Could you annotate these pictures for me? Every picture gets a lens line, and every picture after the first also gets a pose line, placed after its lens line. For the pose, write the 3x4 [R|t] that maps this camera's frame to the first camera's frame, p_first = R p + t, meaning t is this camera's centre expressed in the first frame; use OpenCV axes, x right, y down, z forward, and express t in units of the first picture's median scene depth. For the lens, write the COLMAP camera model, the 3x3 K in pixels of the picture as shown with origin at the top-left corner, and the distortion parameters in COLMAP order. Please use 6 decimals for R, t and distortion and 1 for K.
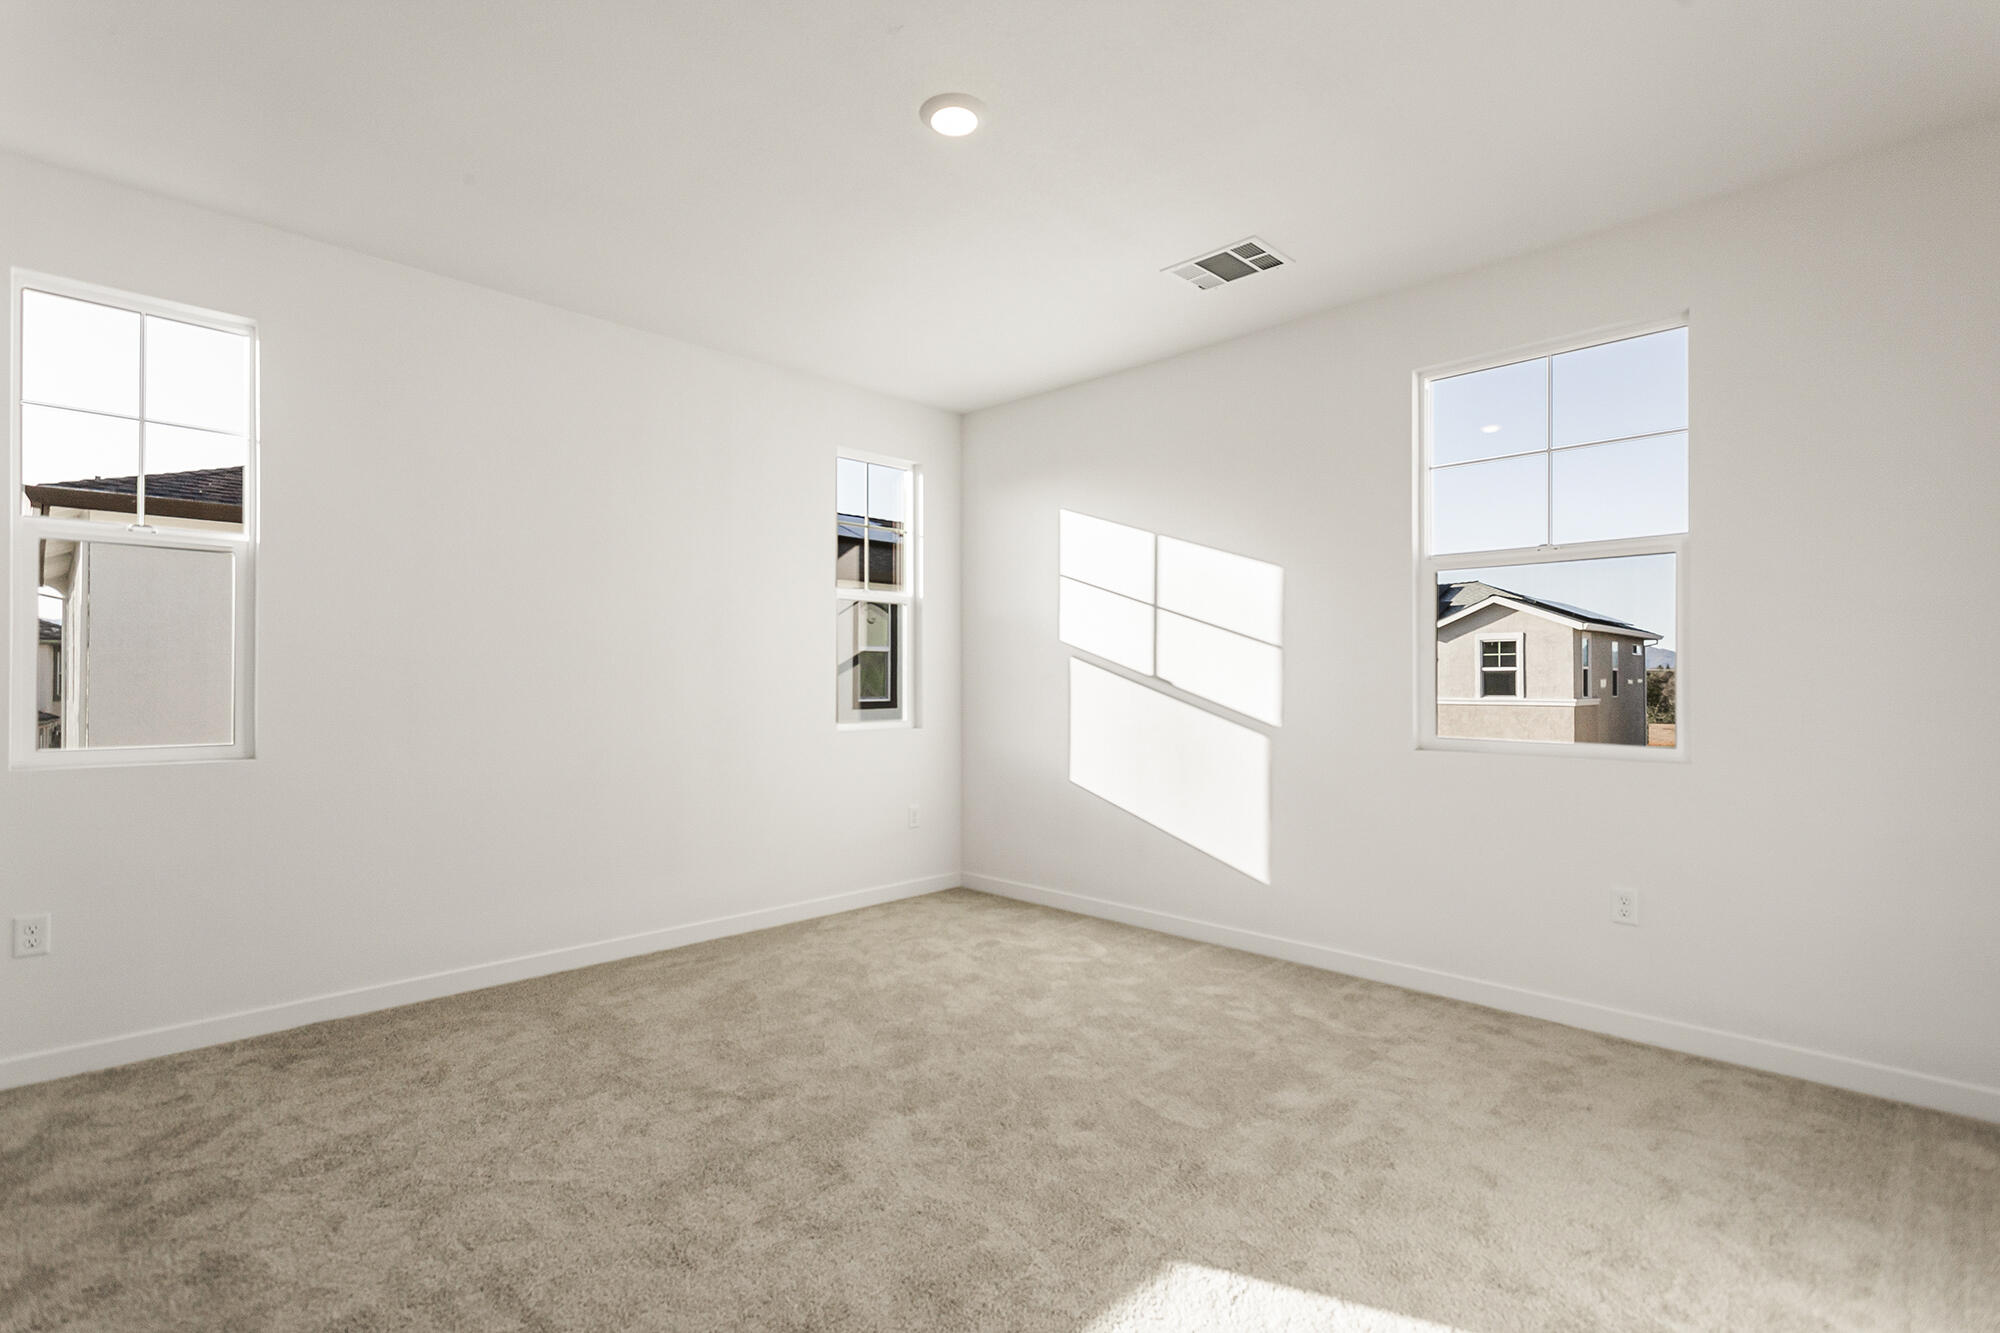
lens RADIAL K [[928.2, 0, 1004.2], [0, 928.2, 696.1], [0, 0, 1]] dist [0.020892, -0.000224]
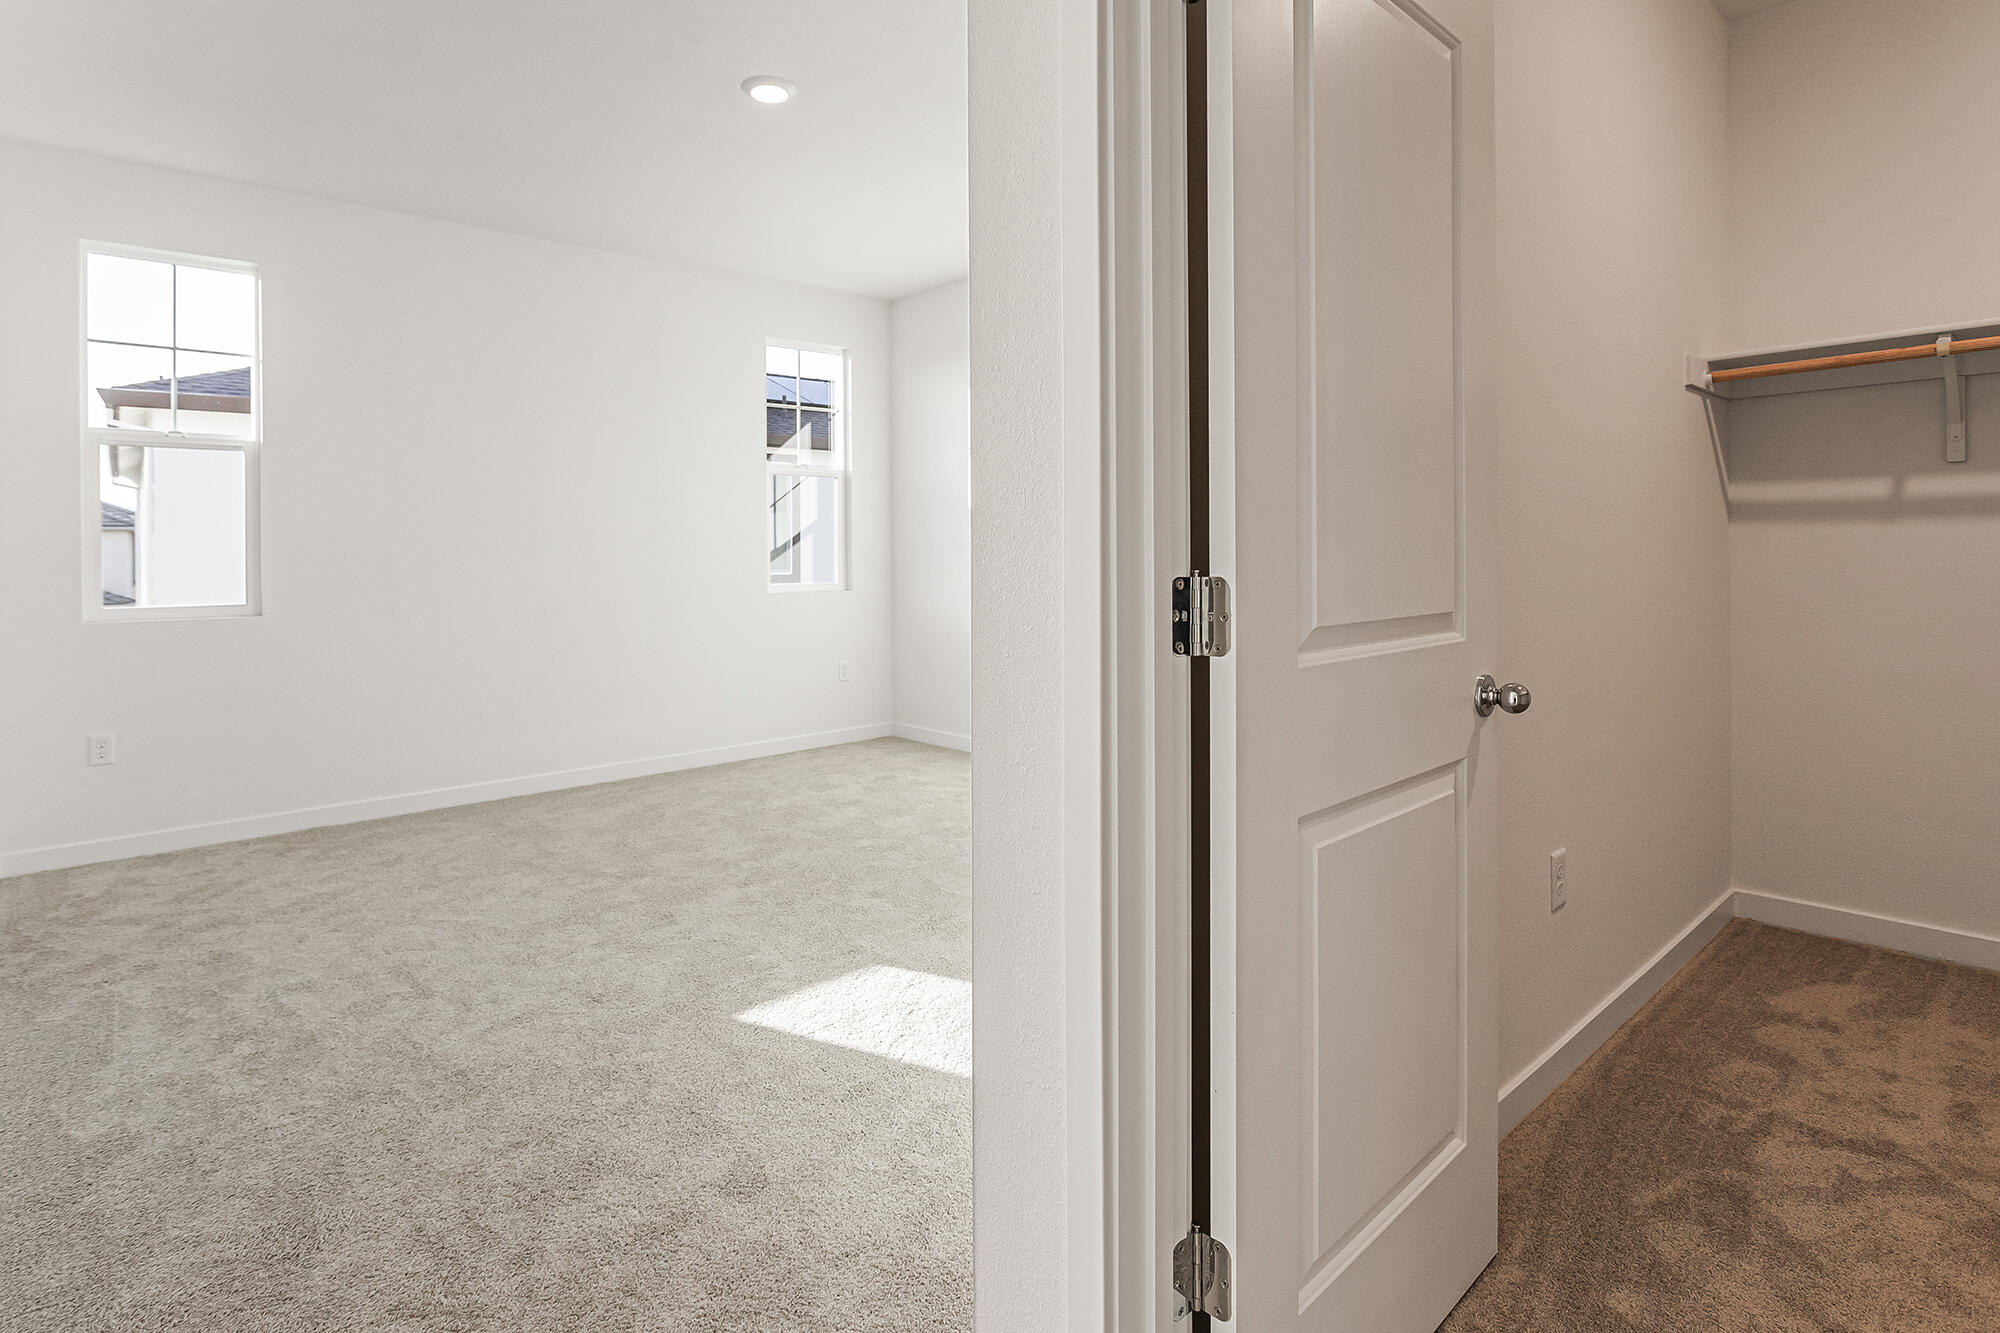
lens RADIAL K [[987.5, 0, 998.7], [0, 987.5, 572.6], [0, 0, 1]] dist [0.001980, 0.000493]
pose [[0.997469, -0.015061, -0.069491, 0.306394], [0.015328, 0.999877, 0.003299, 0.022592], [0.069433, -0.004356, 0.997577, -0.272567]]
